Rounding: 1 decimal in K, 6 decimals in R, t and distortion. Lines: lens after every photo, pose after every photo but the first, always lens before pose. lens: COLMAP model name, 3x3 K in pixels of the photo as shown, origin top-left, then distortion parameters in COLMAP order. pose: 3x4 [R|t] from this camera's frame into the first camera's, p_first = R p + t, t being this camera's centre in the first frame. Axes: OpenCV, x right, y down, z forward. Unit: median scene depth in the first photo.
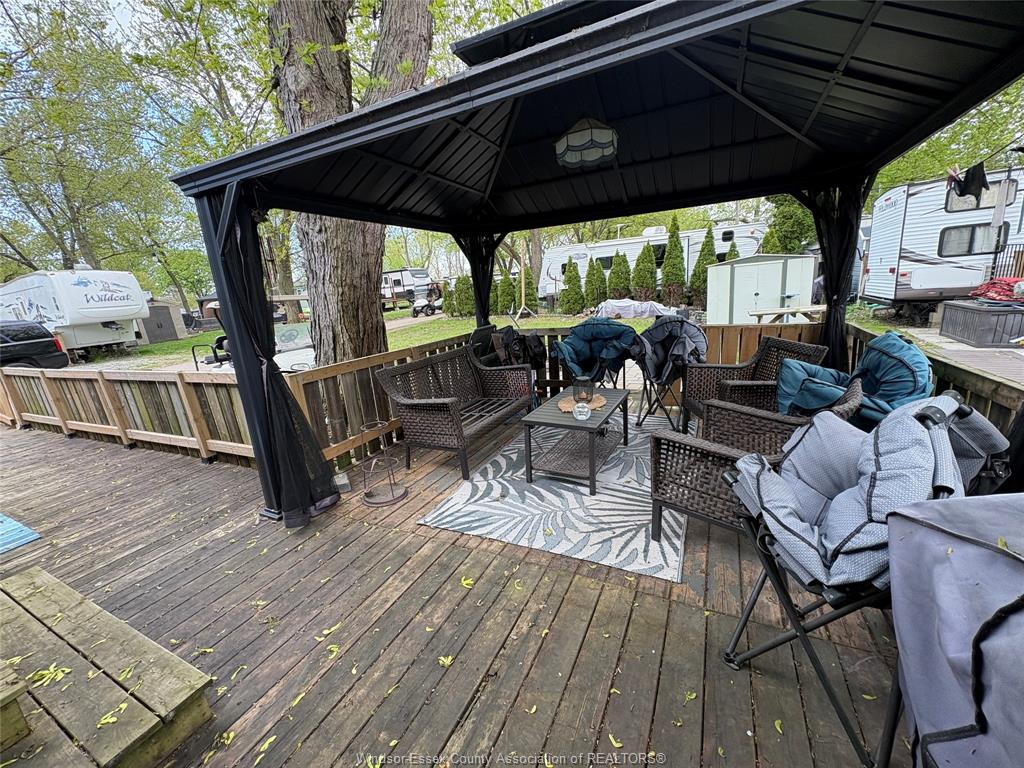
lens RADIAL K [[404.3, 0, 514.3], [0, 404.3, 381.0], [0, 0, 1]] dist [-0.001264, 0.000563]
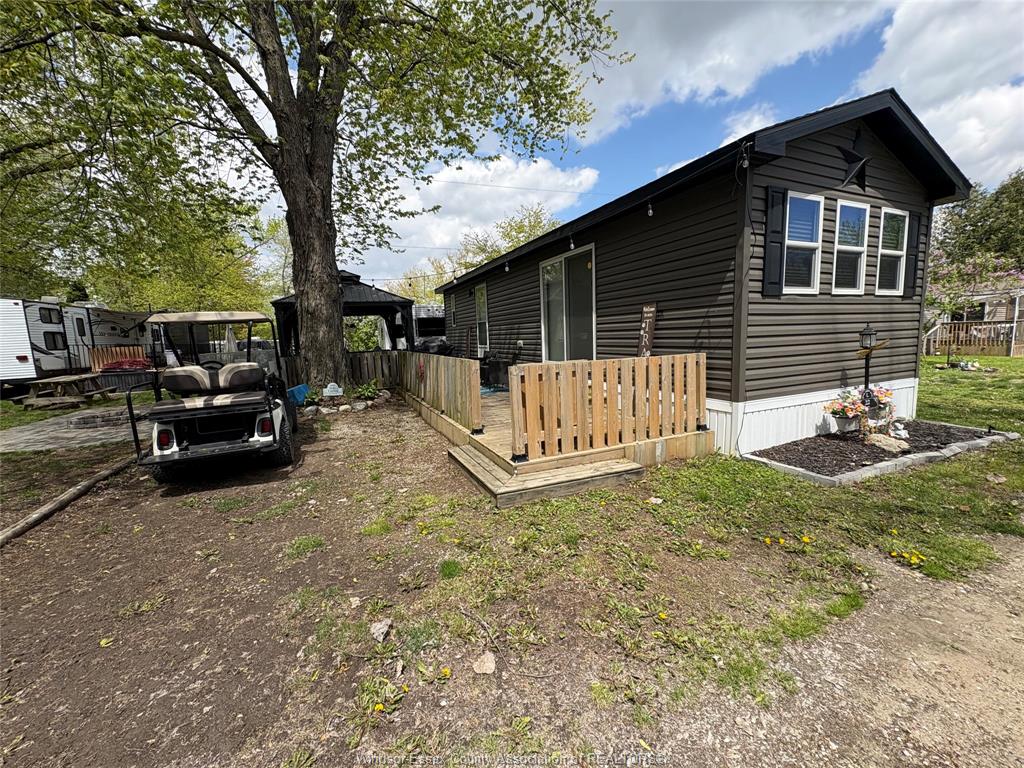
lens RADIAL K [[404.3, 0, 513.5], [0, 404.3, 386.2], [0, 0, 1]] dist [-0.001264, 0.000563]
pose [[-0.752045, 0.031134, 0.658376, -3.736600], [0.245269, 0.940367, 0.235695, -0.317159], [-0.611777, 0.338733, -0.714835, 3.136788]]
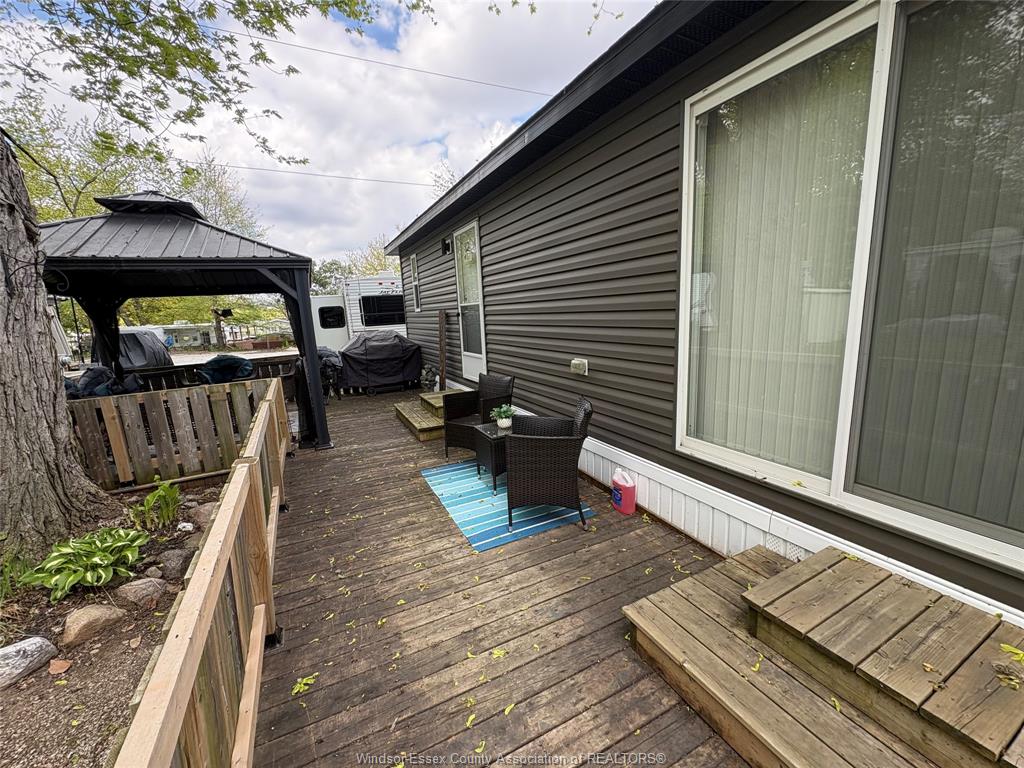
lens RADIAL K [[404.3, 0, 513.5], [0, 404.3, 379.6], [0, 0, 1]] dist [-0.001264, 0.000563]
pose [[-0.784563, 0.018980, 0.619759, -2.233223], [0.250504, 0.924030, 0.288819, -0.224464], [-0.567194, 0.381849, -0.729714, 1.671382]]
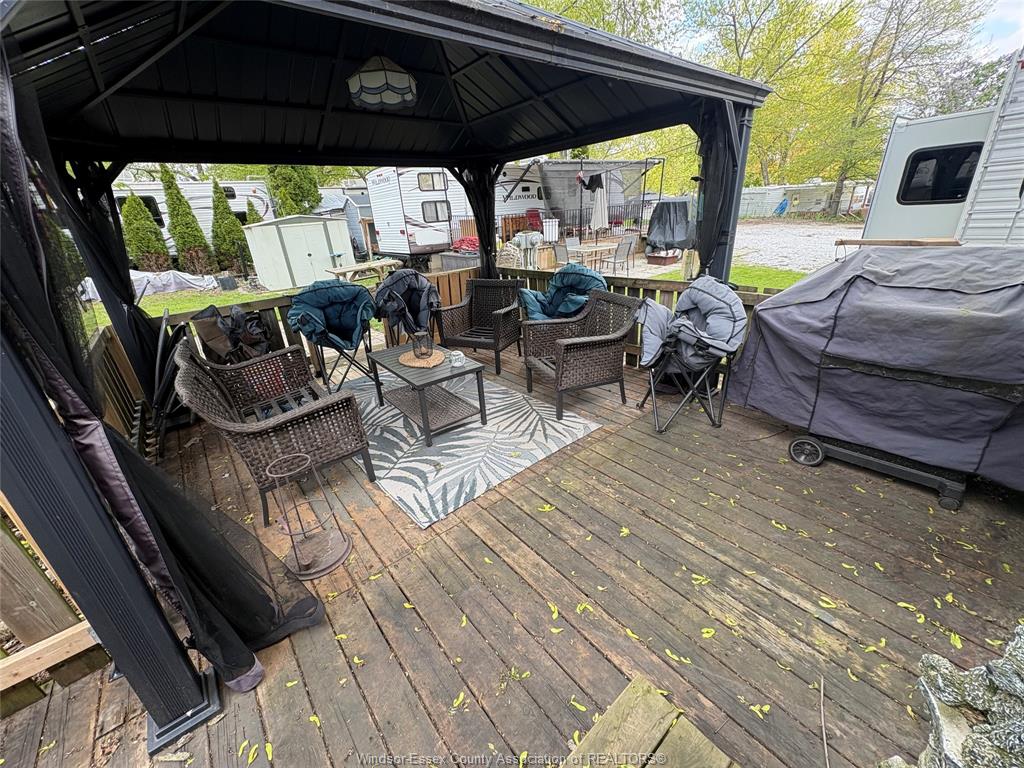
lens RADIAL K [[404.3, 0, 512.2], [0, 404.3, 383.7], [0, 0, 1]] dist [-0.001264, 0.000563]
pose [[0.409800, -0.312023, 0.857150, -0.694371], [0.235267, 0.944039, 0.231172, -0.073394], [-0.881313, 0.106925, 0.460276, 0.368810]]
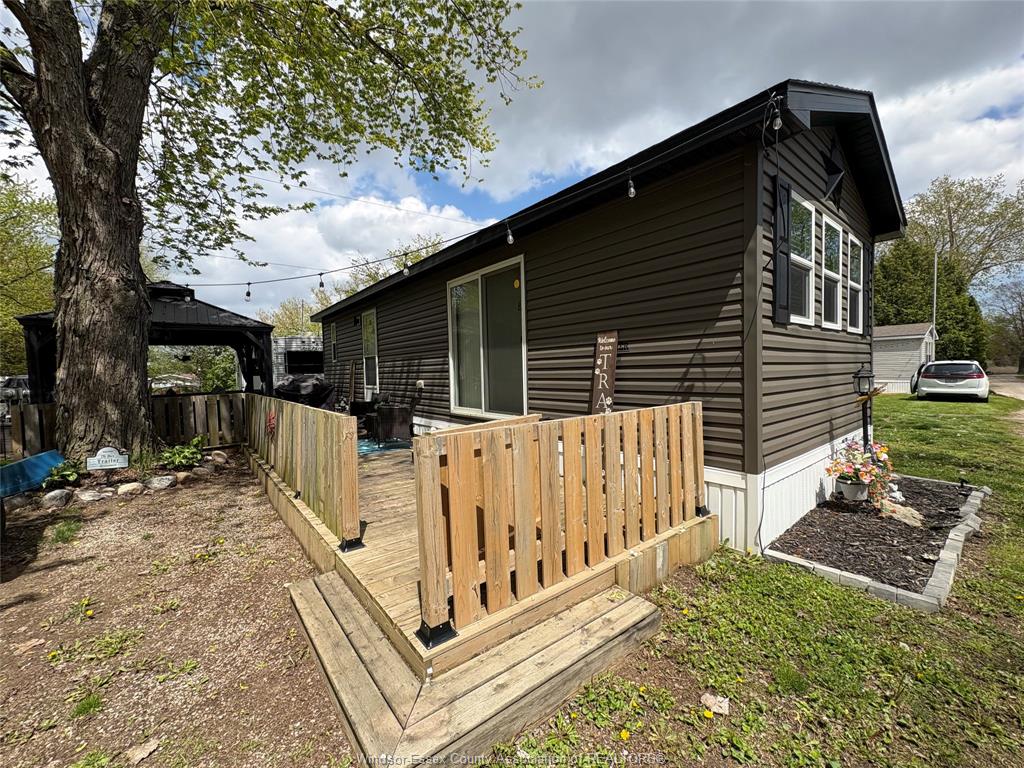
lens RADIAL K [[404.3, 0, 511.3], [0, 404.3, 386.0], [0, 0, 1]] dist [-0.001264, 0.000563]
pose [[-0.891124, 0.091156, 0.444510, -3.280732], [0.198210, 0.959410, 0.200611, -0.245208], [-0.408180, 0.266875, -0.873021, 2.648348]]
